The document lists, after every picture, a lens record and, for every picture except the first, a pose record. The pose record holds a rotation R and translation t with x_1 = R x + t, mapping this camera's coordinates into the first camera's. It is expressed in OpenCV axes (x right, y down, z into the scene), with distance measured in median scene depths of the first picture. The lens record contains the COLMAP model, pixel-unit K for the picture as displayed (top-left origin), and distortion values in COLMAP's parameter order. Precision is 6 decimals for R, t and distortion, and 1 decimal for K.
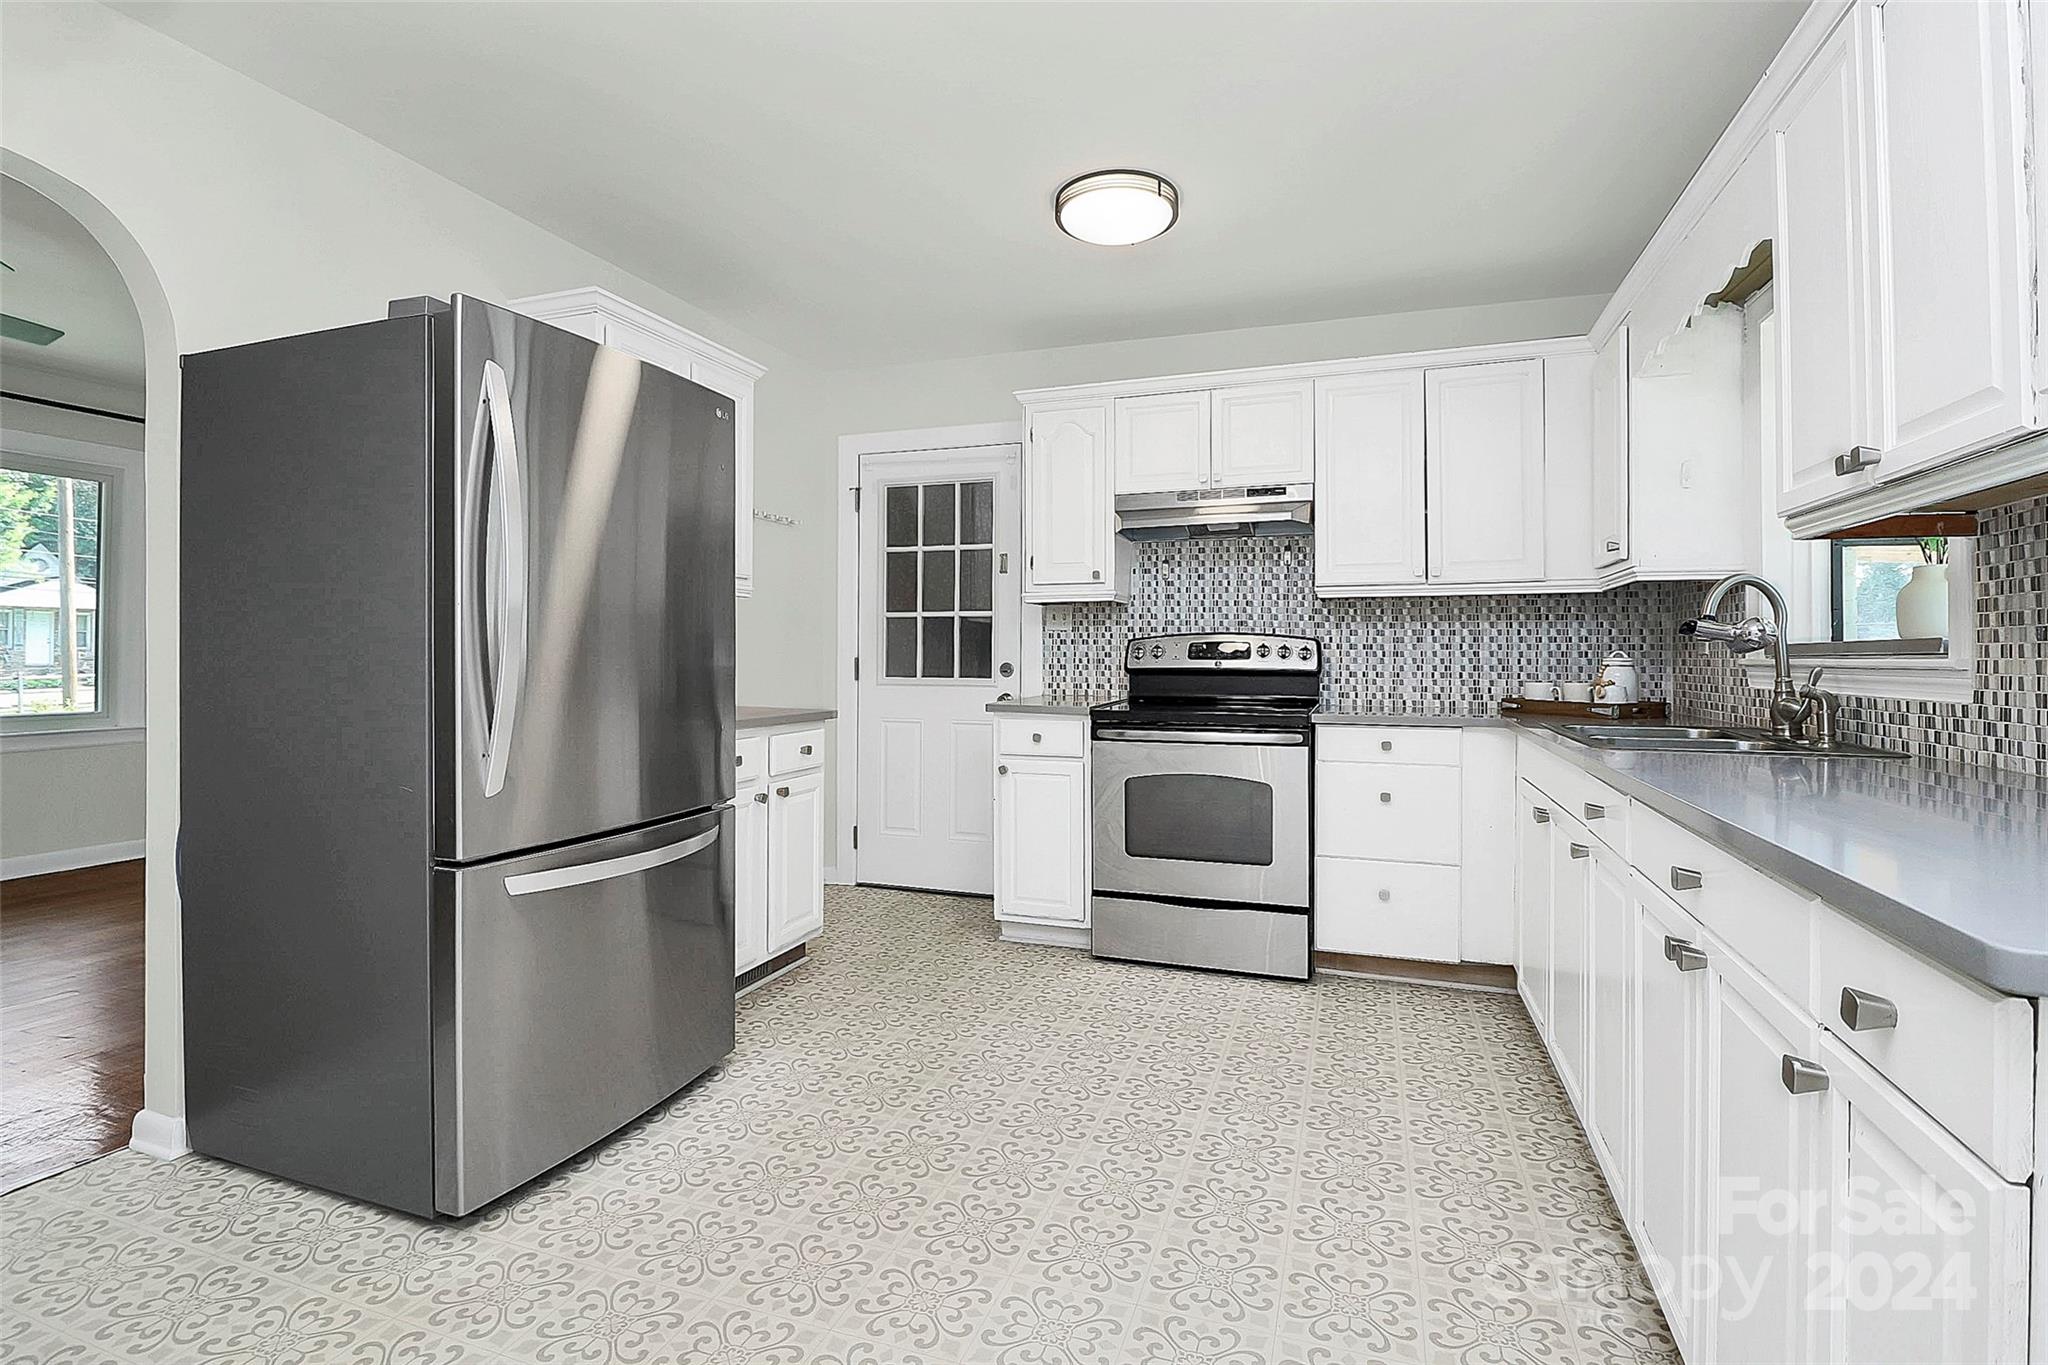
lens RADIAL K [[966.0, 0, 1030.1], [0, 966.0, 648.3], [0, 0, 1]] dist [-0.000885, -0.013528]
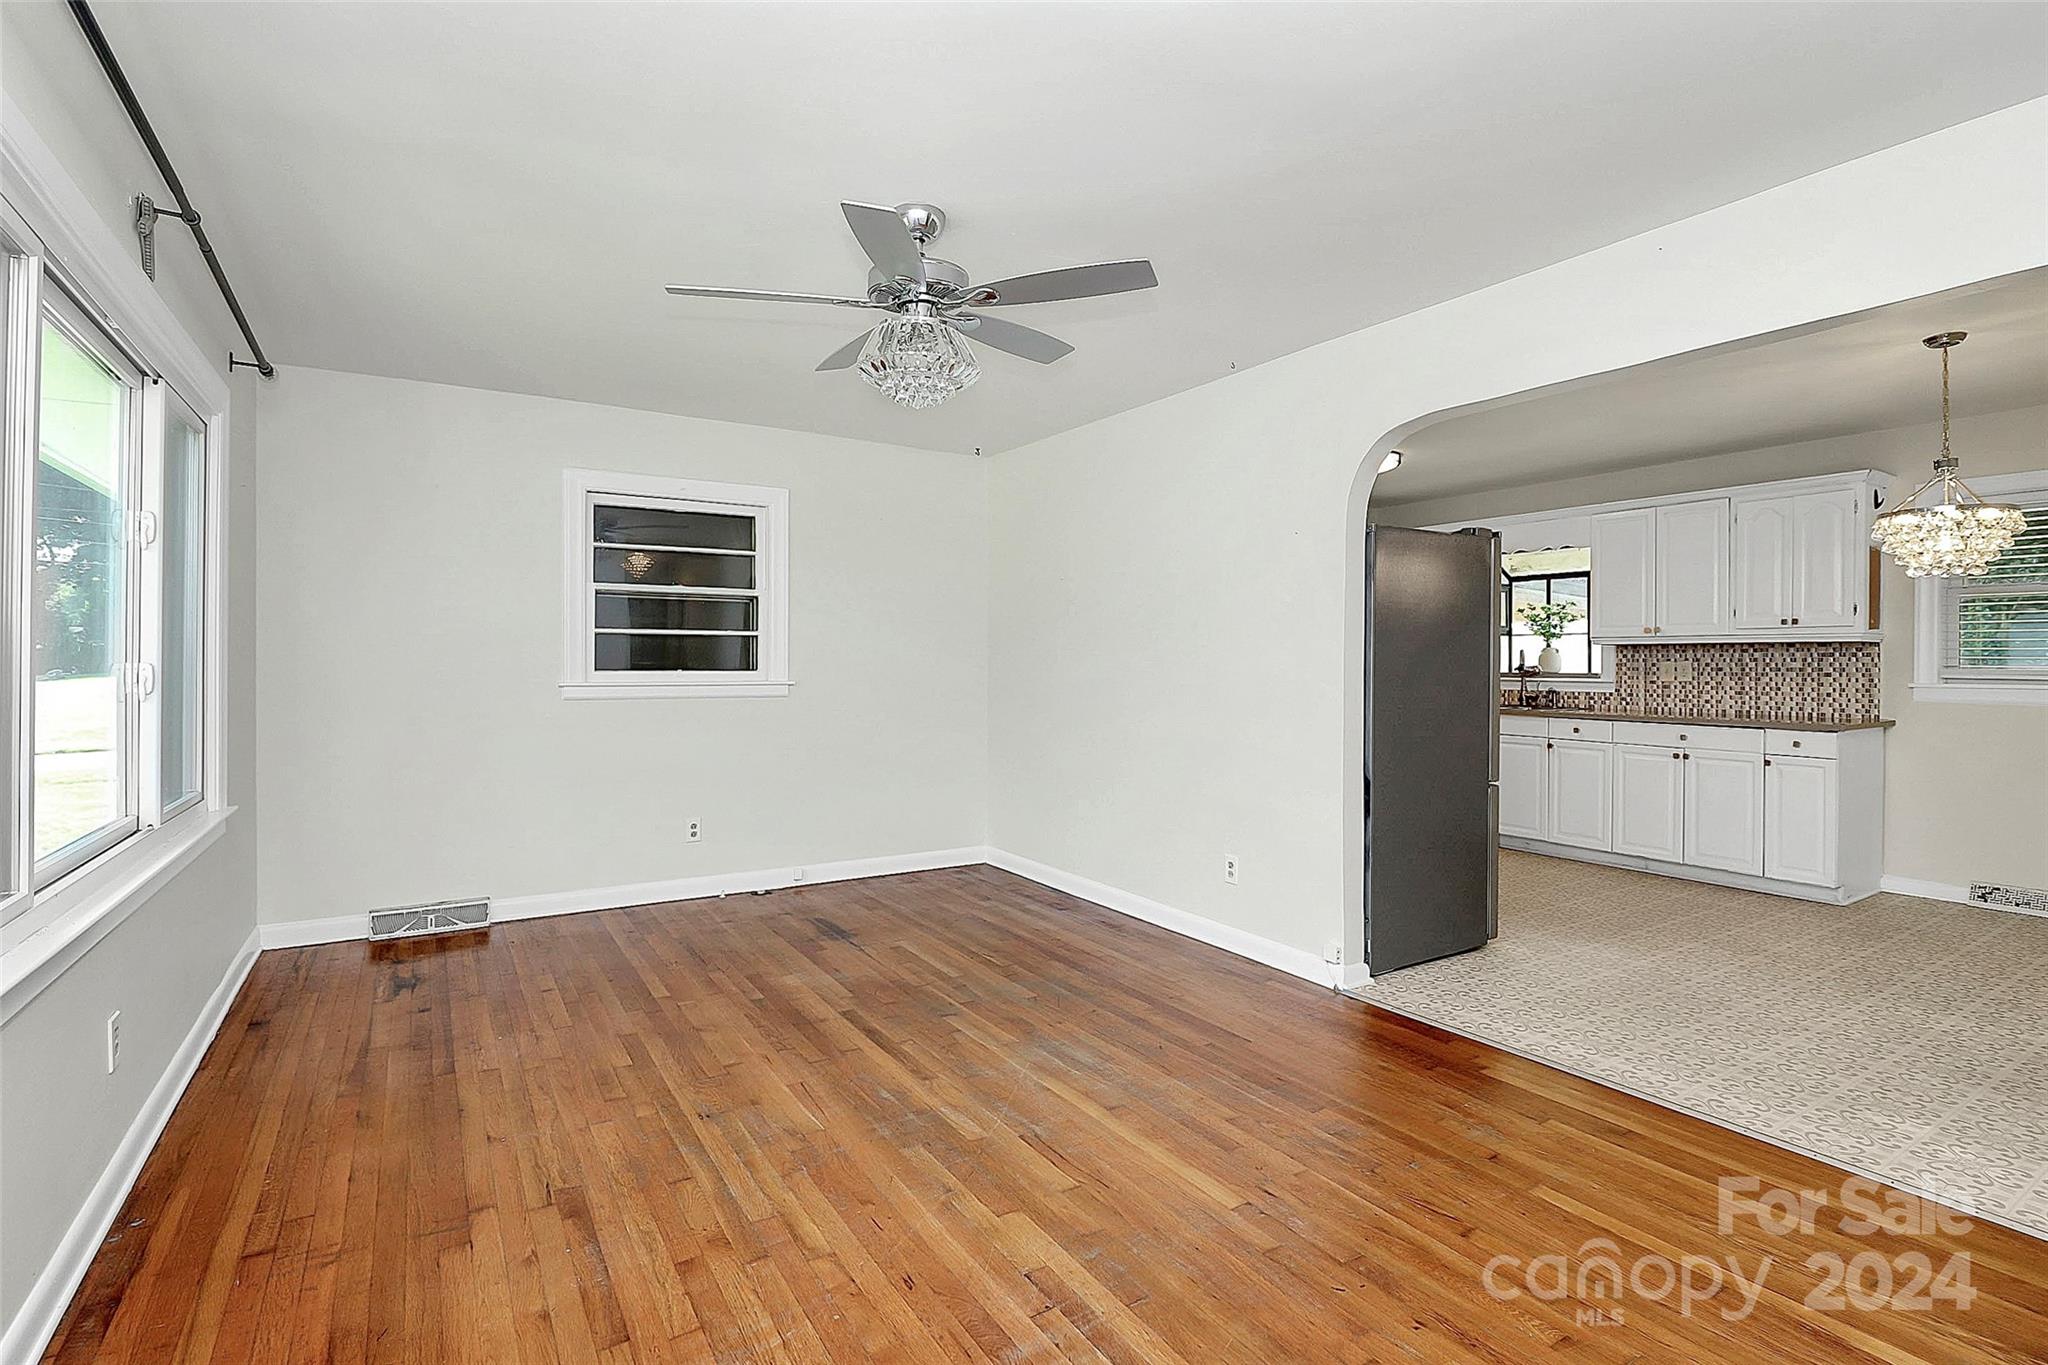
lens RADIAL K [[975.9, 0, 1021.0], [0, 975.9, 666.6], [0, 0, 1]] dist [-0.001711, -0.011416]
pose [[0.626091, -0.008843, 0.779700, -1.494225], [-0.005470, 0.999861, 0.015732, -0.038156], [-0.779731, -0.014114, 0.625956, 0.212205]]
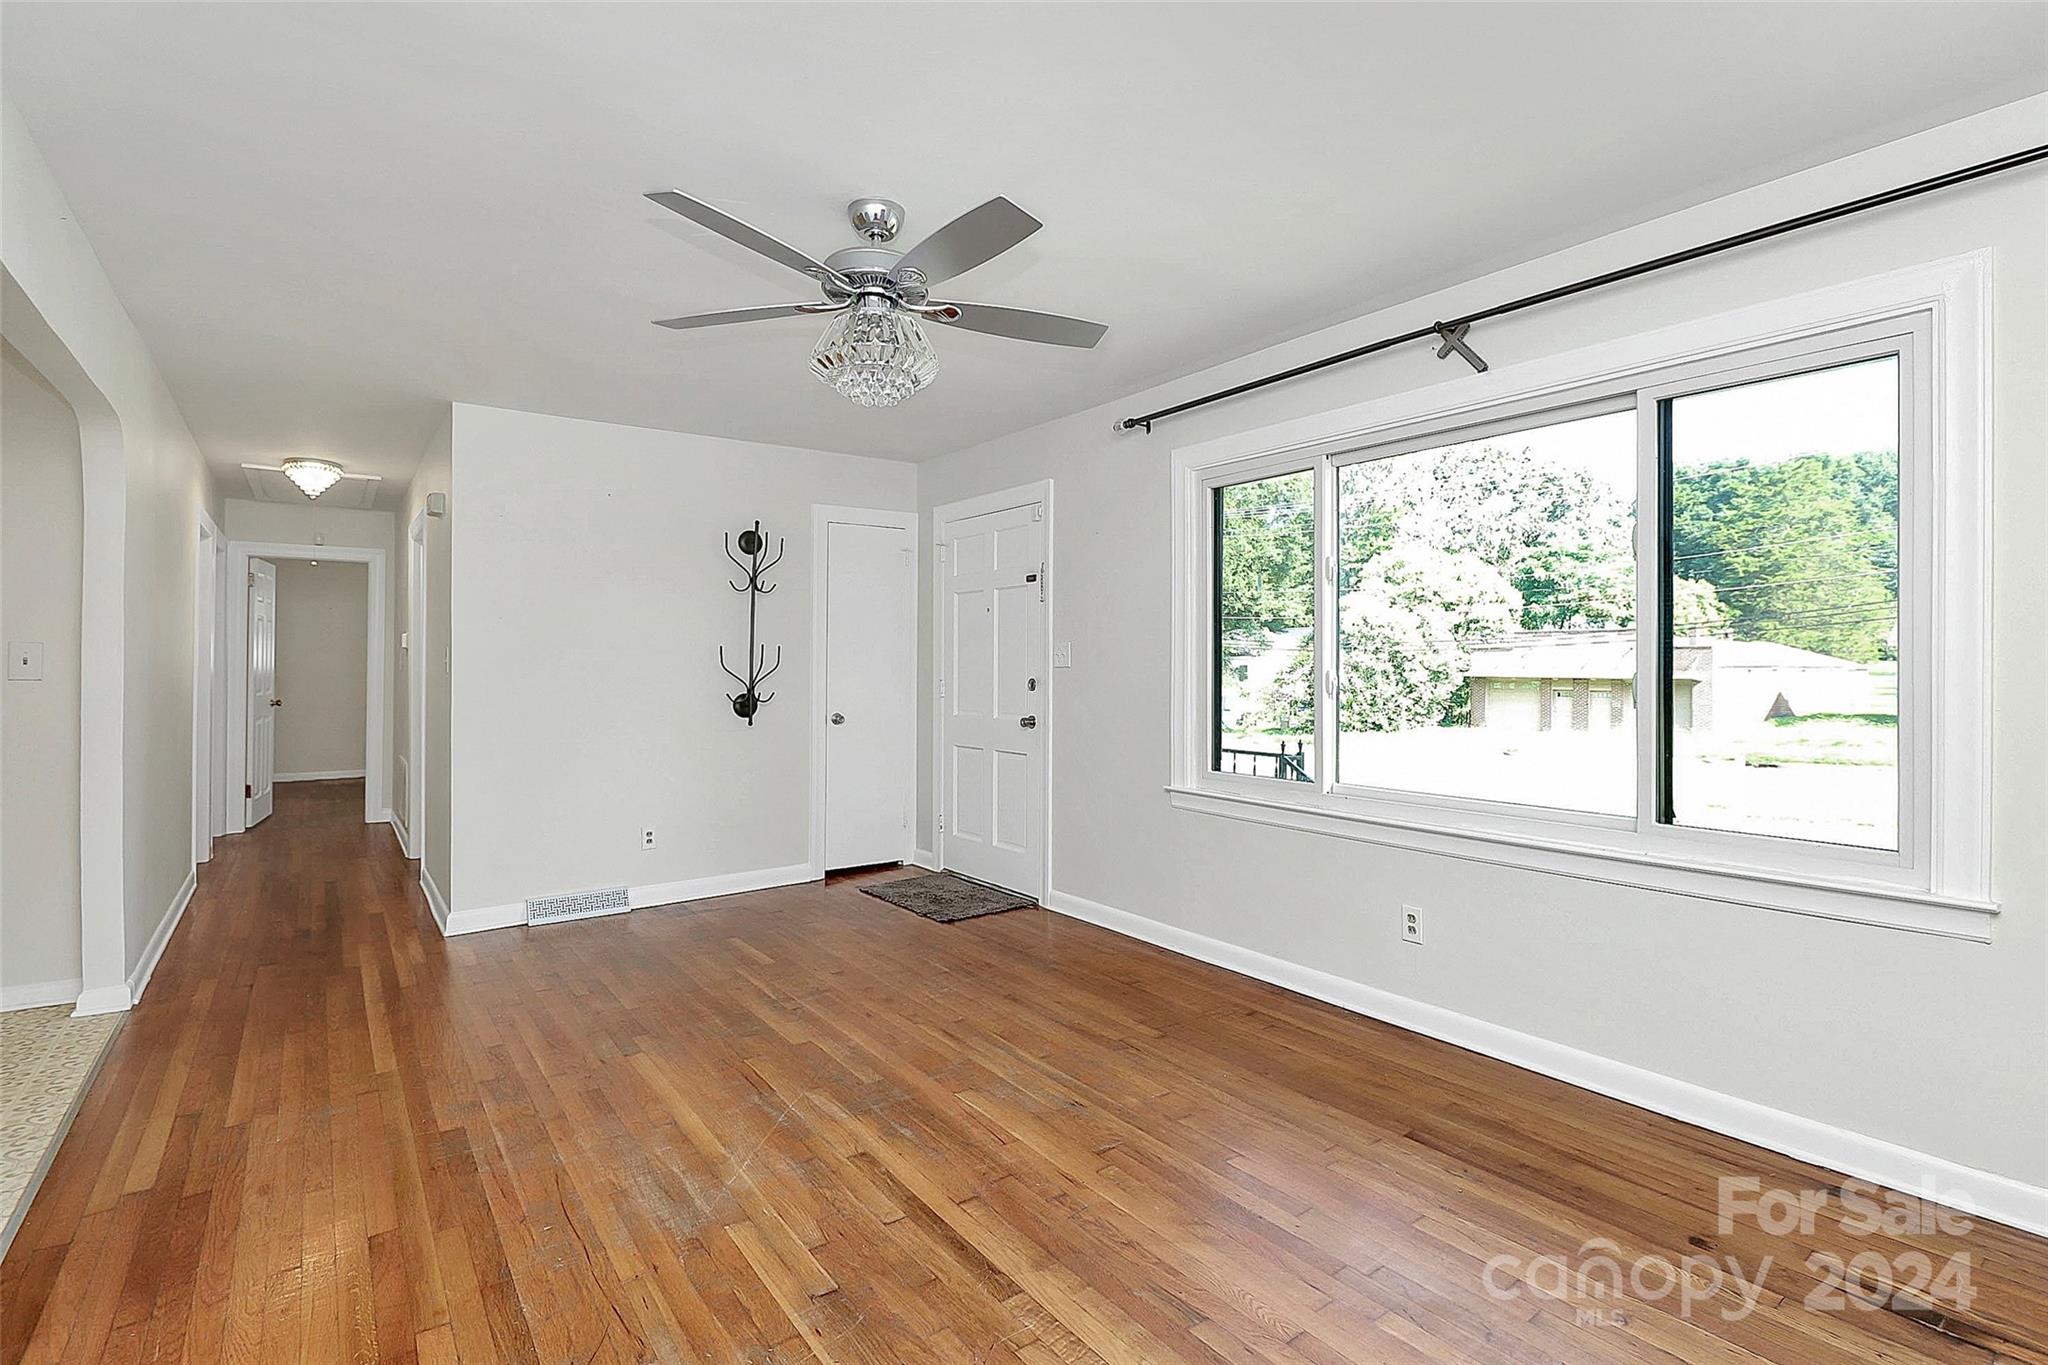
lens RADIAL K [[951.9, 0, 1025.0], [0, 951.9, 666.6], [0, 0, 1]] dist [0.000174, -0.010962]
pose [[-0.559125, -0.007682, -0.829048, -0.477482], [0.003120, 0.999930, -0.011370, -0.022761], [0.829077, -0.008944, -0.559062, 1.194441]]
